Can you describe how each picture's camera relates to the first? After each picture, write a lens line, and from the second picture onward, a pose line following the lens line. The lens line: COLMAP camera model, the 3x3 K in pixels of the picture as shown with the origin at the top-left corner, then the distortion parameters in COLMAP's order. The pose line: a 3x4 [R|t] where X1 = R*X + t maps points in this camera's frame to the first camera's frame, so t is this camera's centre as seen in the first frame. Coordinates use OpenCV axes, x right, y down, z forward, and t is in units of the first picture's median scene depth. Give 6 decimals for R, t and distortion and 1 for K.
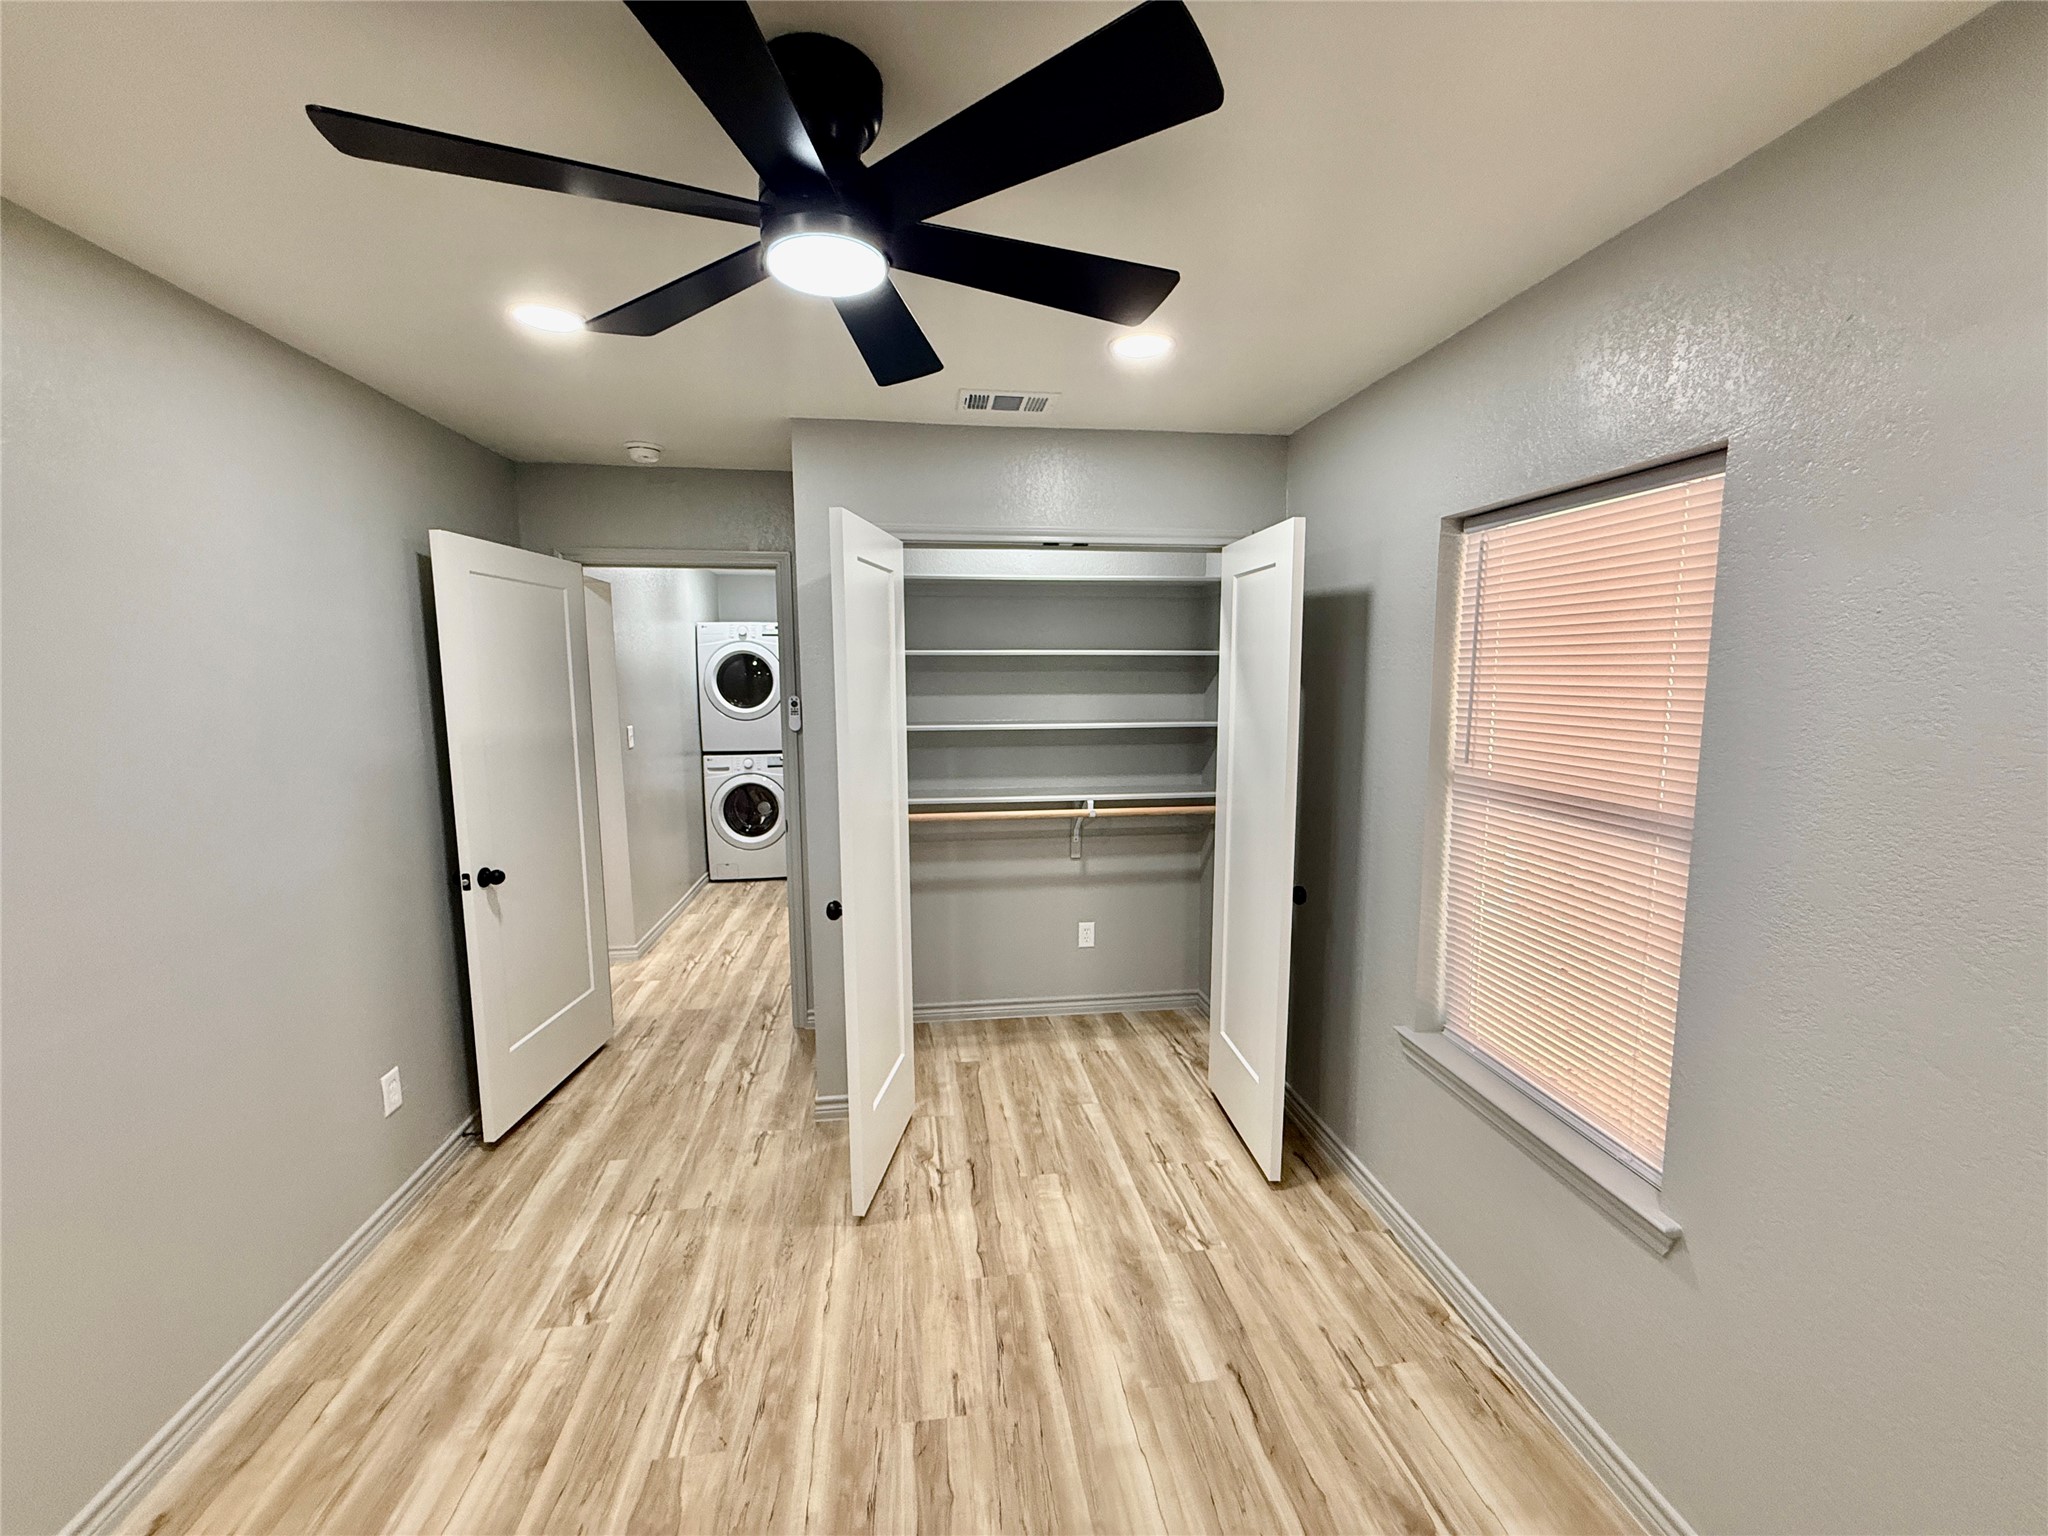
lens RADIAL K [[814.9, 0, 1022.0], [0, 814.9, 770.0], [0, 0, 1]] dist [0.000104, -0.000063]
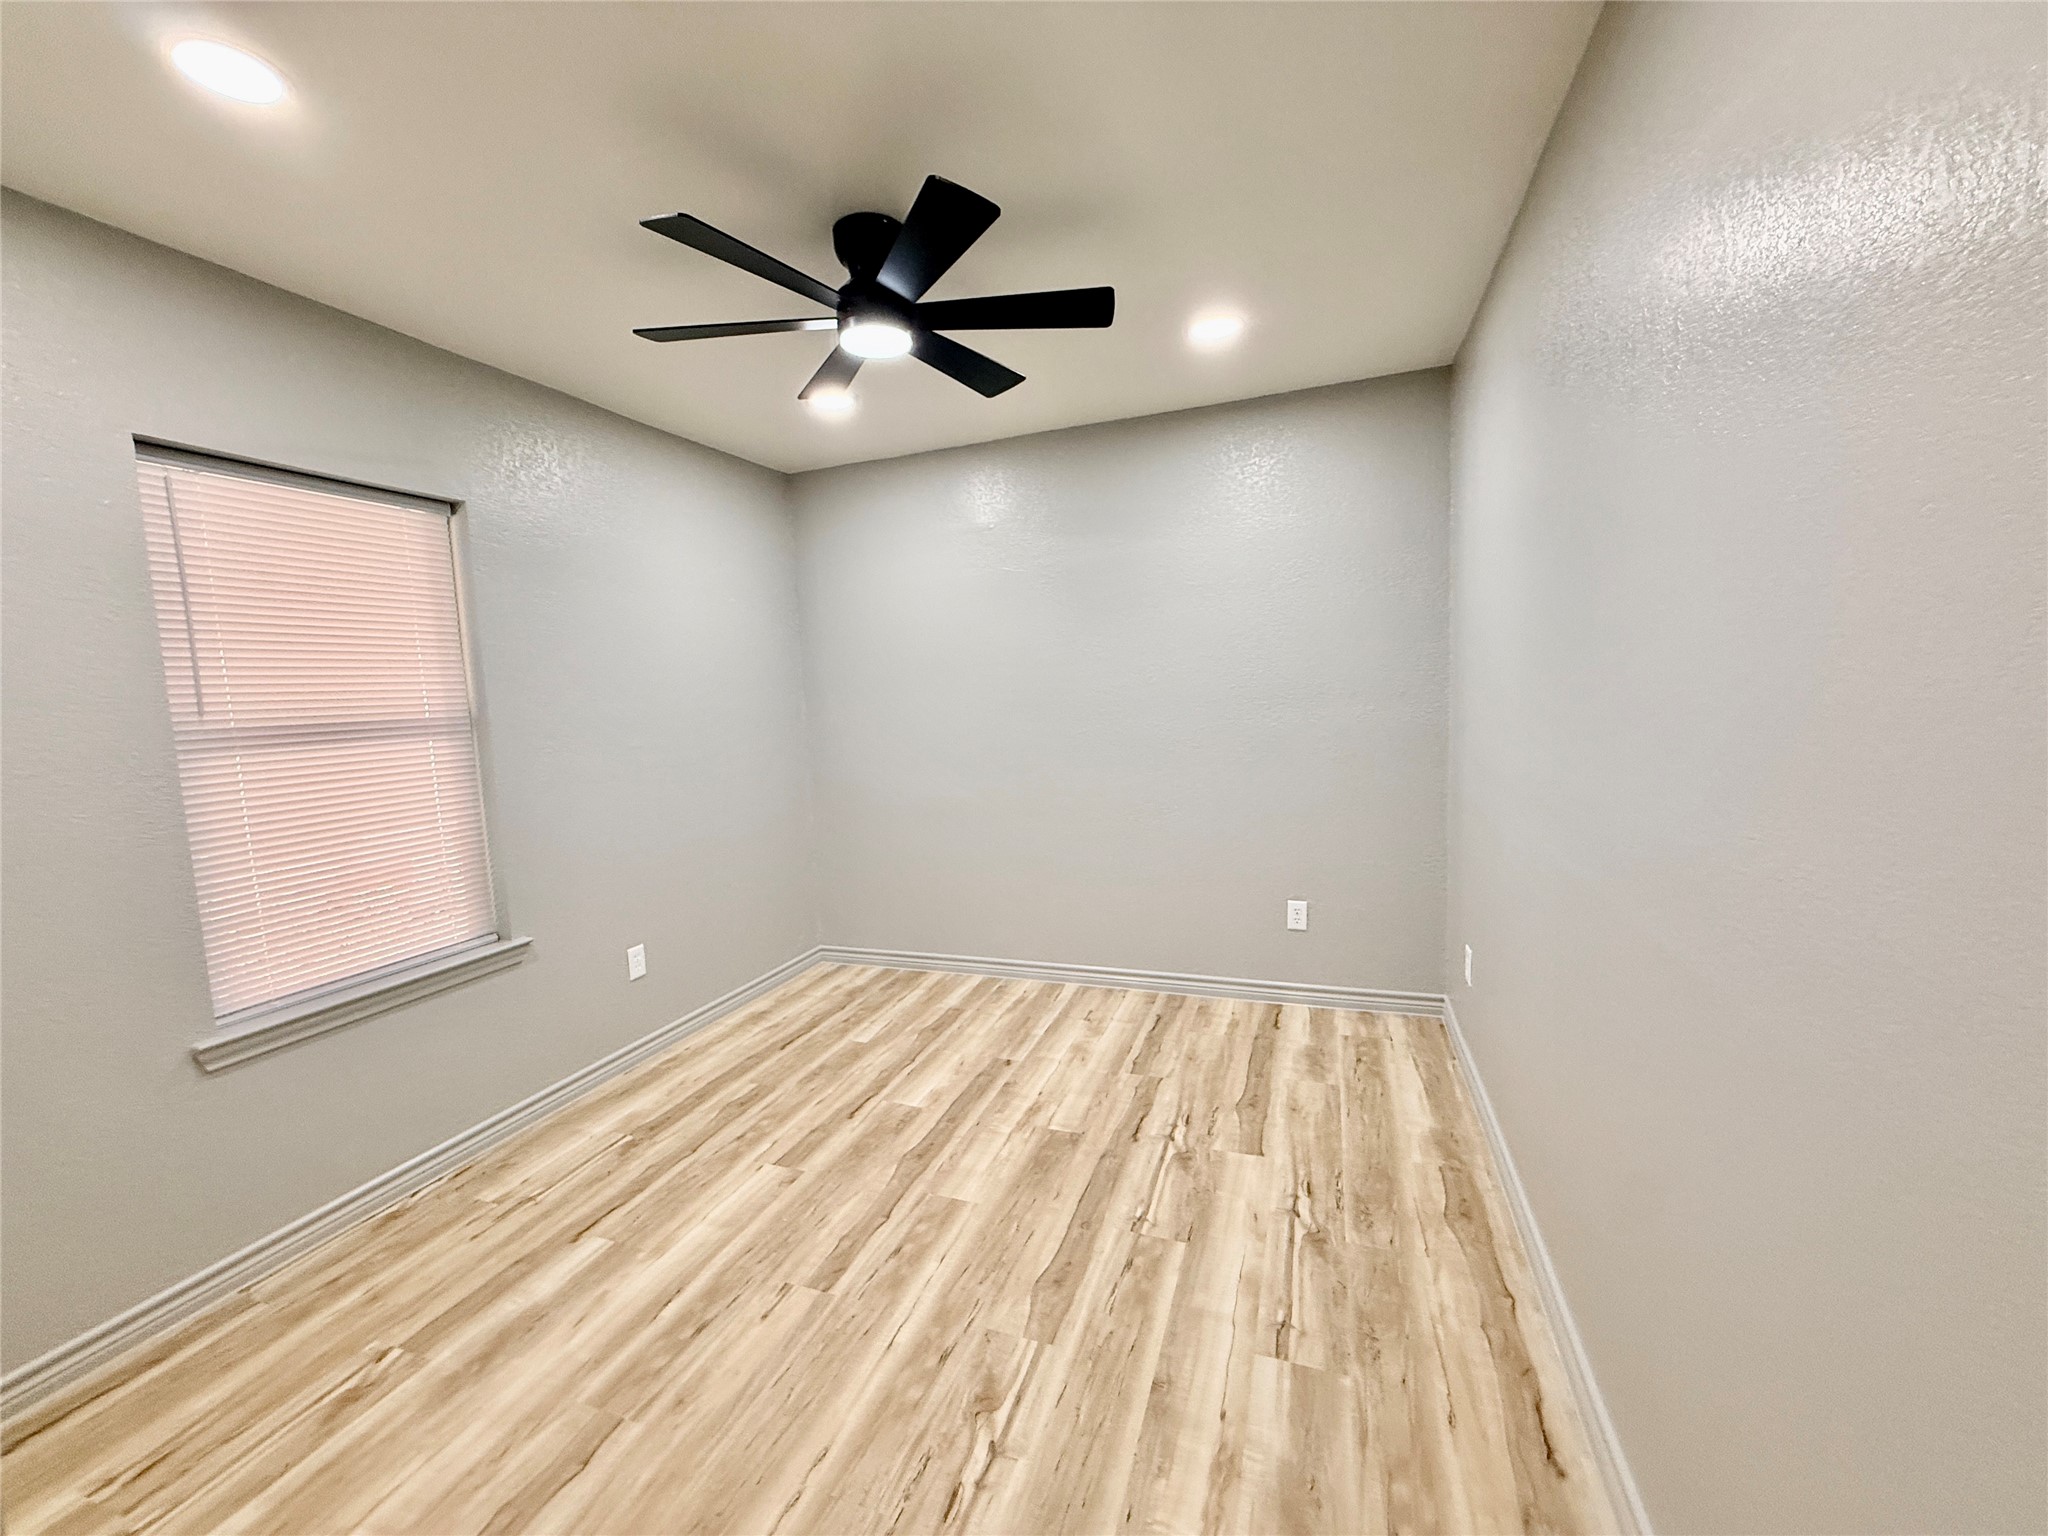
lens RADIAL K [[814.9, 0, 1022.0], [0, 814.9, 770.0], [0, 0, 1]] dist [0.000104, -0.000063]
pose [[-0.880759, -0.006768, 0.473516, -0.737144], [0.104431, 0.972507, 0.208146, -0.044139], [-0.461907, 0.232776, -0.855837, 1.415662]]
